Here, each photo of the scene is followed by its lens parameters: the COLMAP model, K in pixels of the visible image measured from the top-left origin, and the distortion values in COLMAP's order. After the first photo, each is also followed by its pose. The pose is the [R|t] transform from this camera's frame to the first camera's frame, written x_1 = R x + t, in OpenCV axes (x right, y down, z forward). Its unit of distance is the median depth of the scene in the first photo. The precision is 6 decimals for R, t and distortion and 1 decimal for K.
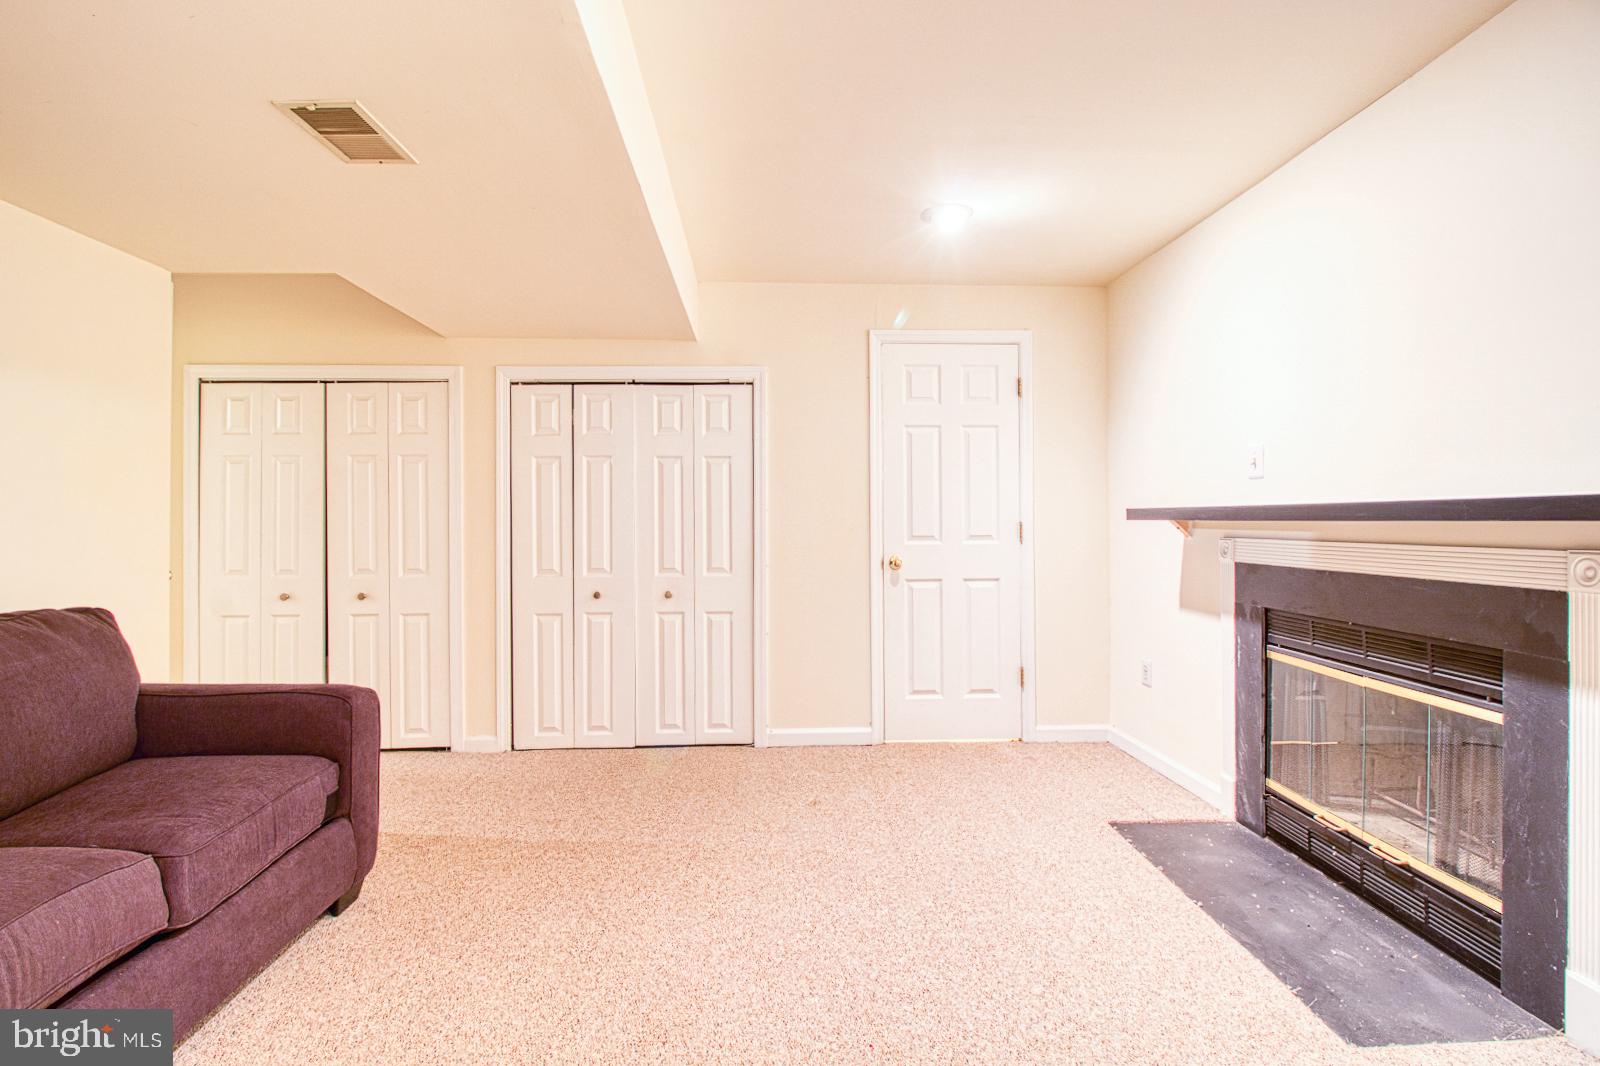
lens RADIAL K [[772.5, 0, 800.3], [0, 772.5, 510.3], [0, 0, 1]] dist [-0.001211, -0.013834]
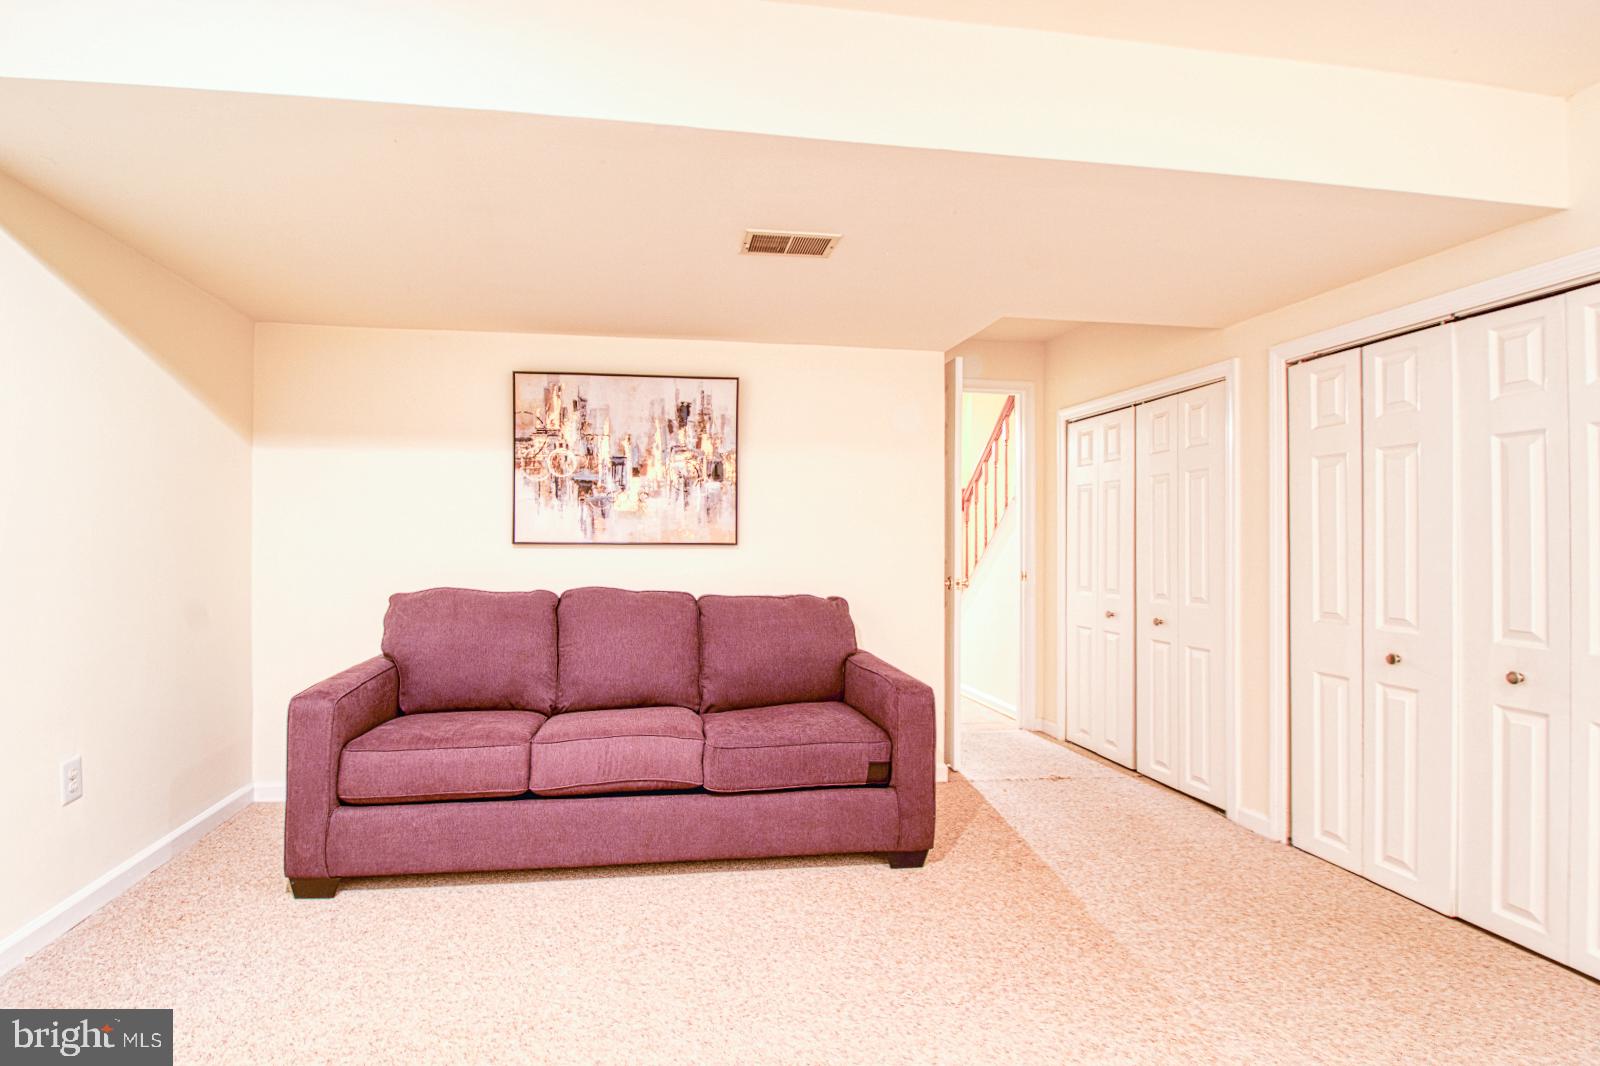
lens RADIAL K [[792.7, 0, 739.0], [0, 792.7, 540.5], [0, 0, 1]] dist [-0.006072, -0.011810]
pose [[0.060043, 0.002525, -0.998193, 0.375906], [0.003796, 0.999989, 0.002758, 0.005364], [0.998189, -0.003955, 0.060033, 0.415793]]
